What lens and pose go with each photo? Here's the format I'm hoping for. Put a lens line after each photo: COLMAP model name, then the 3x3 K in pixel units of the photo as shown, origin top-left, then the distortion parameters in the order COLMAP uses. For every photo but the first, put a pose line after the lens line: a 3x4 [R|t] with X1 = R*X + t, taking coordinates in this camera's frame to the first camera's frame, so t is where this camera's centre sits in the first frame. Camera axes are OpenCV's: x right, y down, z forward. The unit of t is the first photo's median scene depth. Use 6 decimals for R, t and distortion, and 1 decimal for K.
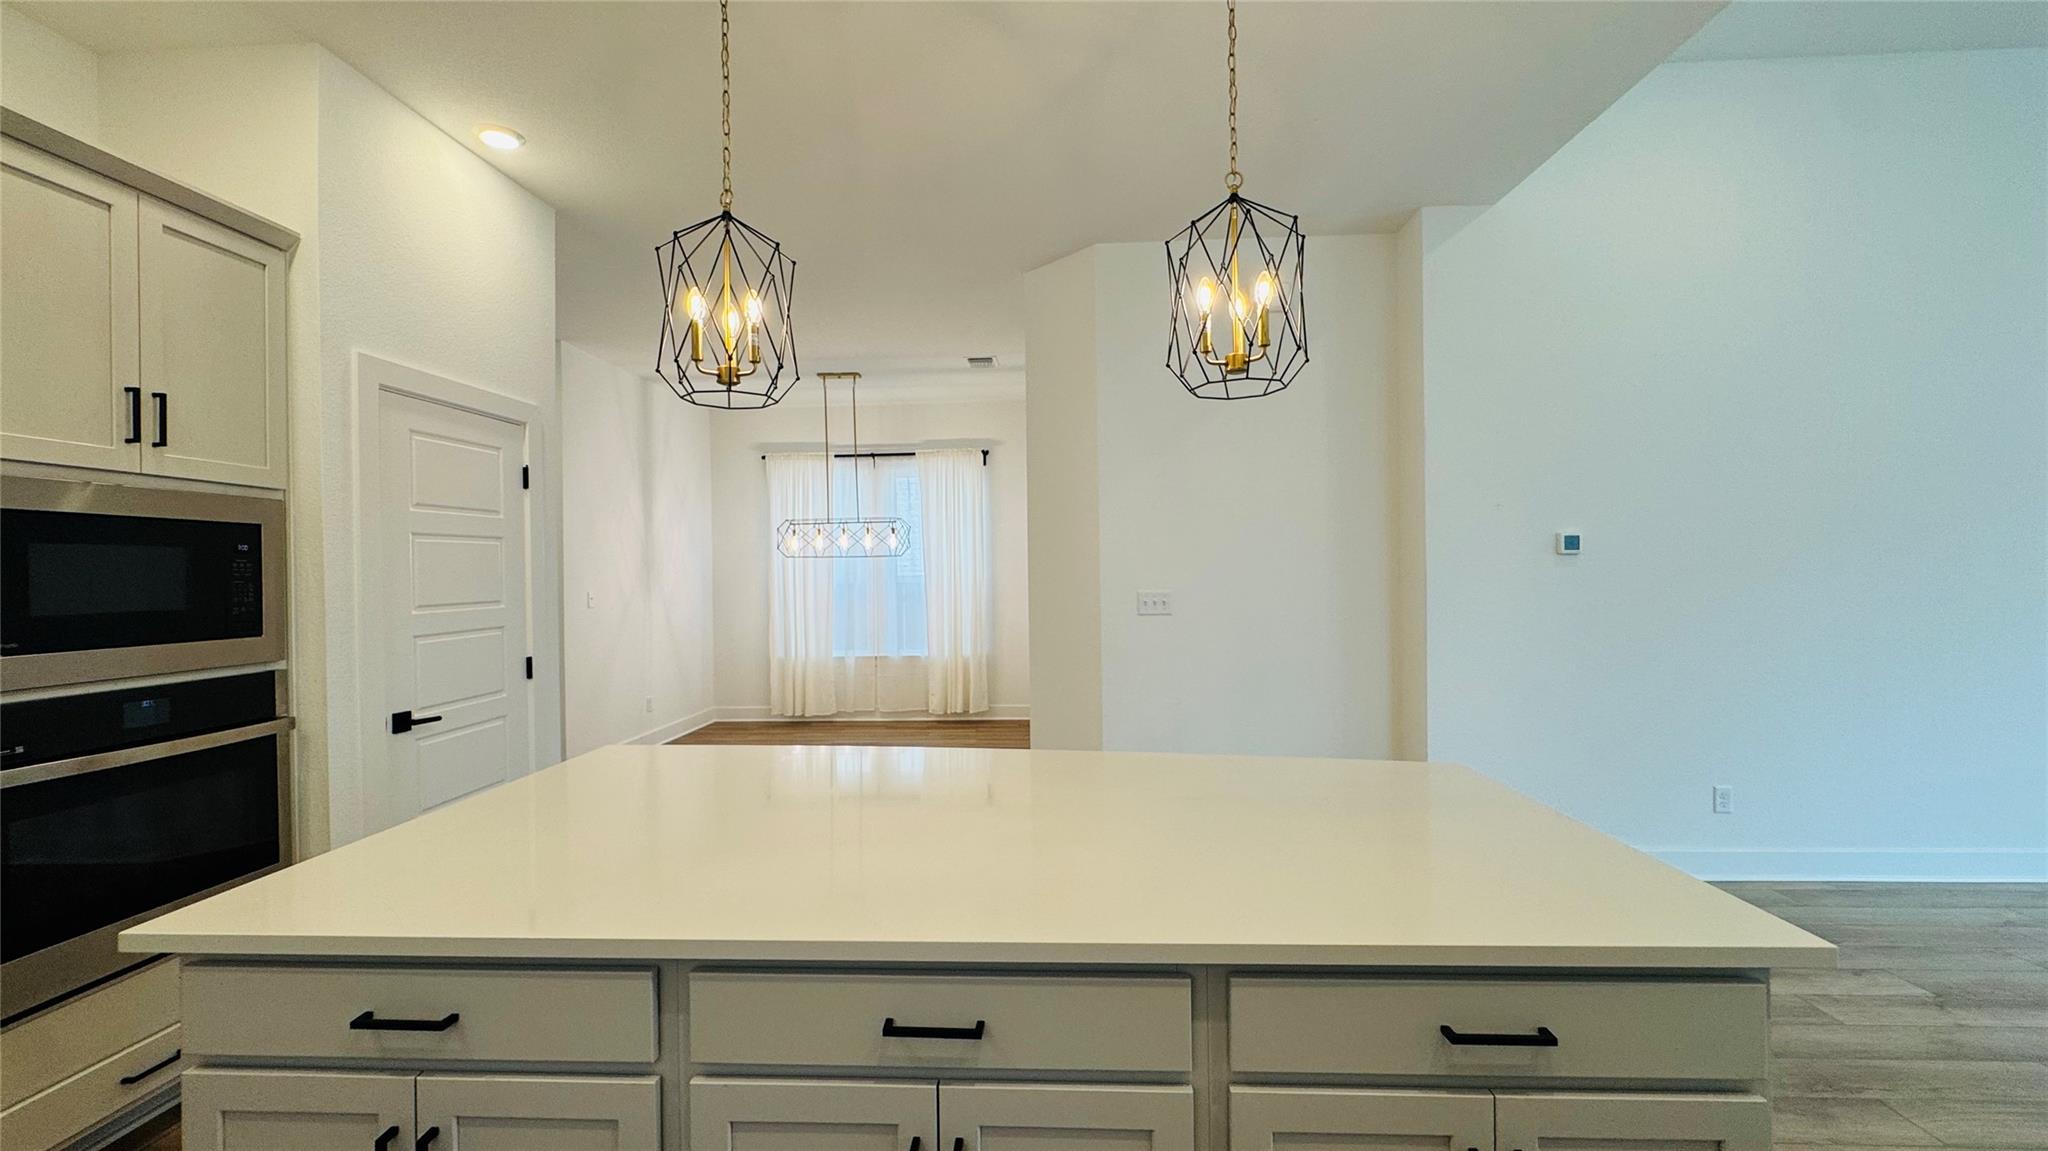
lens RADIAL K [[818.5, 0, 1023.0], [0, 818.5, 571.7], [0, 0, 1]] dist [-0.004561, -0.000199]
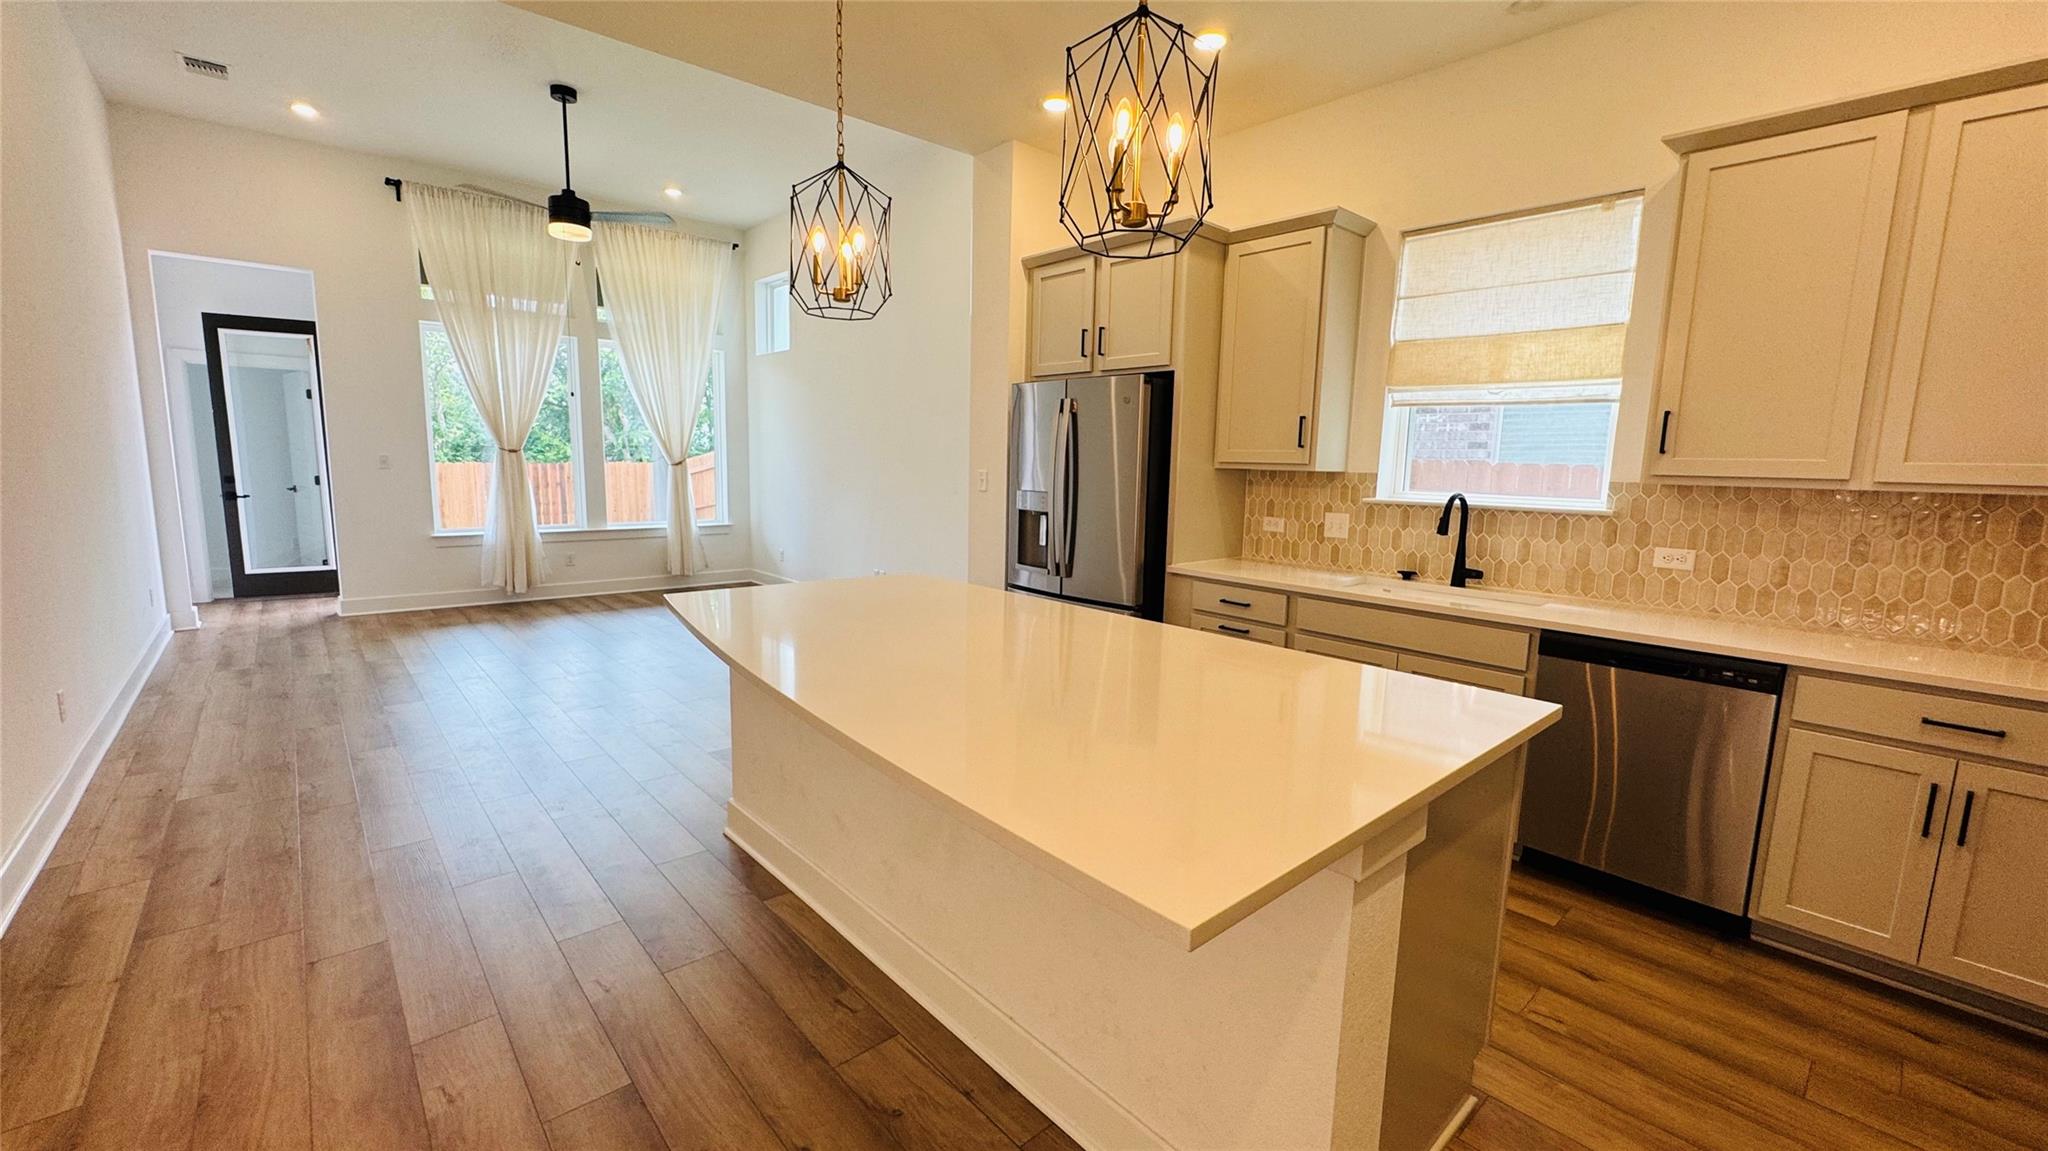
lens RADIAL K [[818.5, 0, 1023.0], [0, 818.5, 571.7], [0, 0, 1]] dist [-0.004561, -0.000199]
pose [[-0.705794, -0.100158, 0.701301, -0.696809], [-0.012026, 0.991506, 0.129501, 0.016828], [-0.708315, 0.082967, -0.701004, 1.300859]]
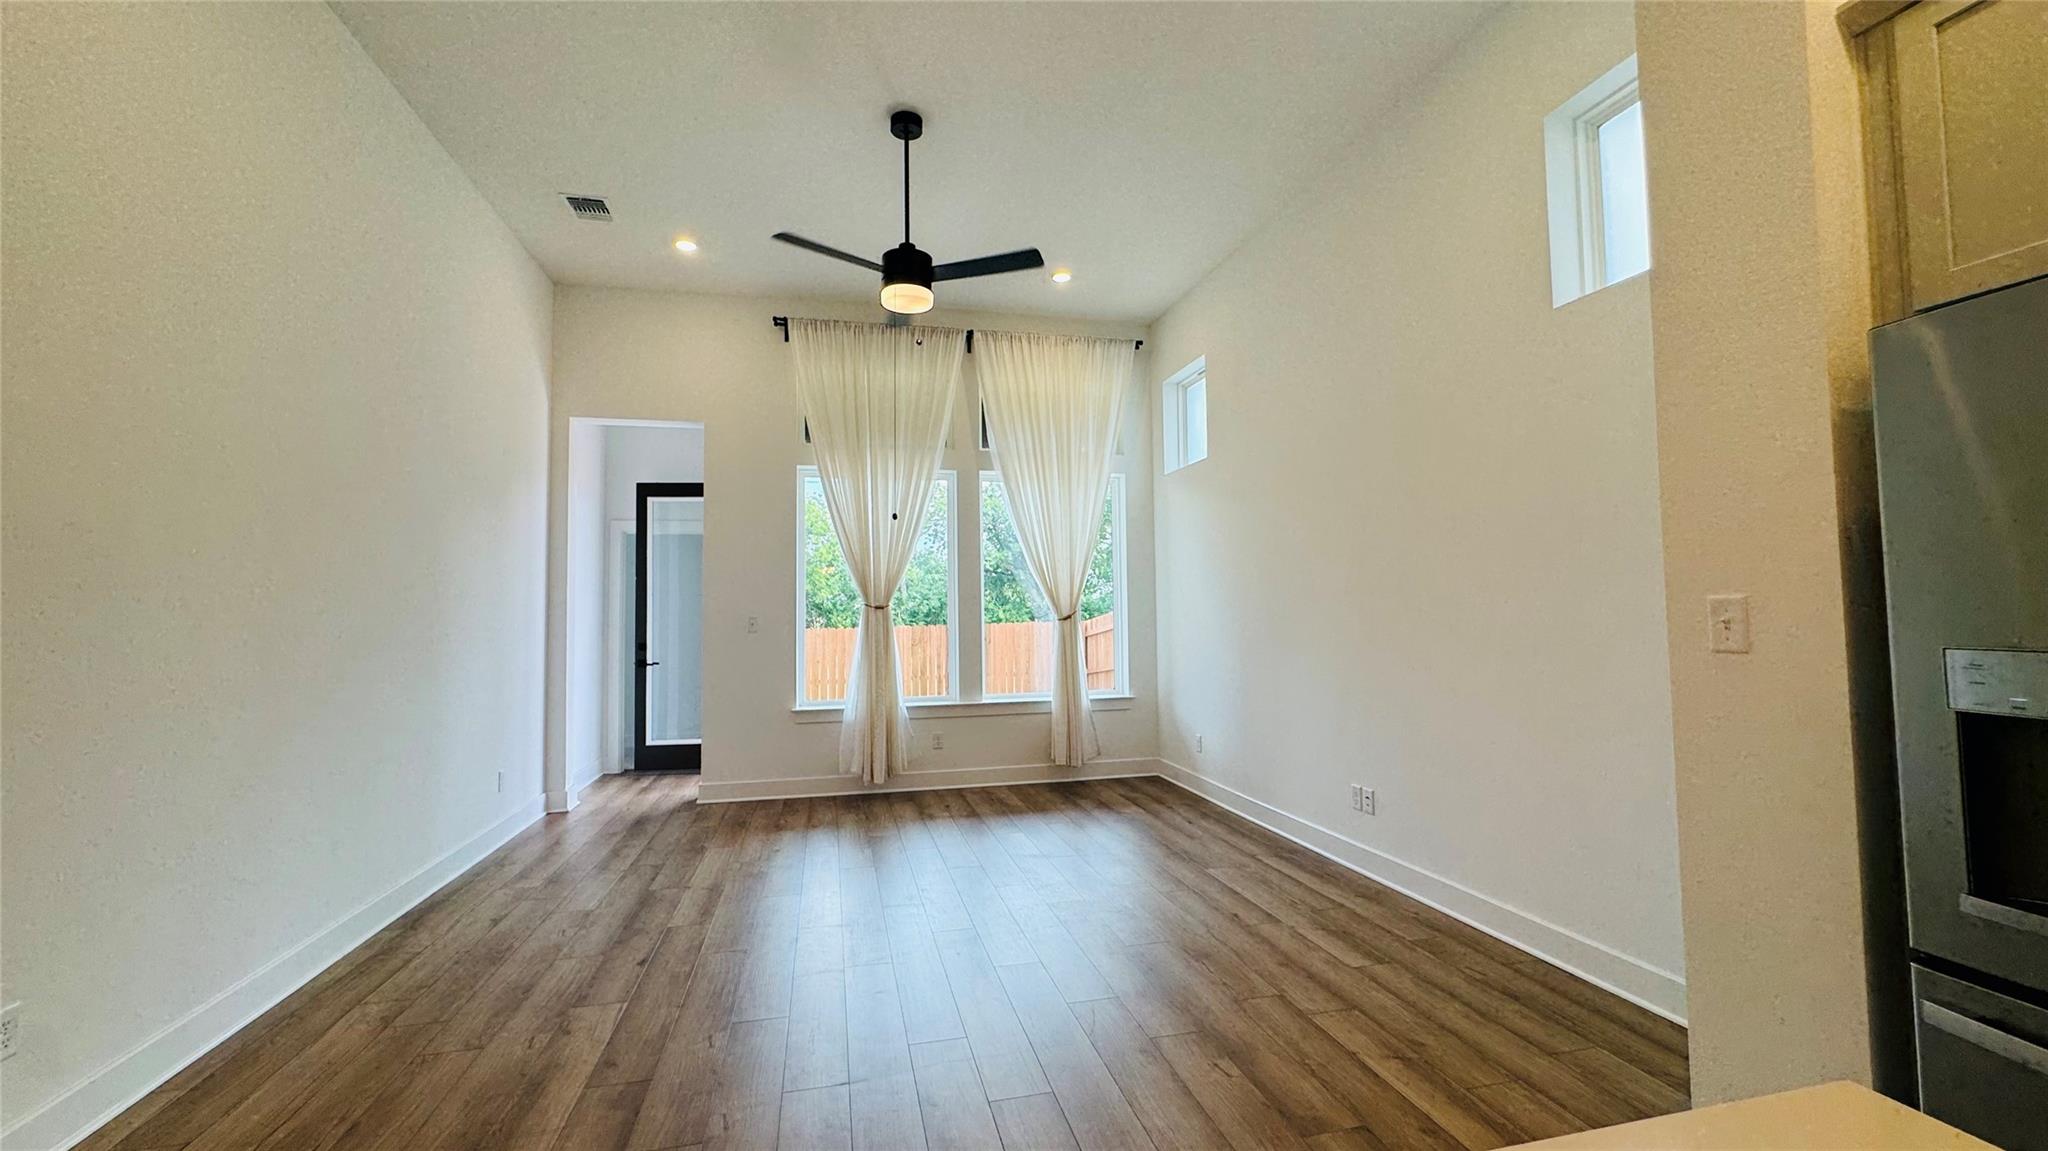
lens RADIAL K [[818.5, 0, 1023.0], [0, 818.5, 571.7], [0, 0, 1]] dist [-0.004561, -0.000199]
pose [[-0.282724, 0.065798, 0.956942, 0.241464], [0.018373, 0.997833, -0.063182, 0.044032], [-0.959025, -0.000281, -0.283320, 0.784871]]
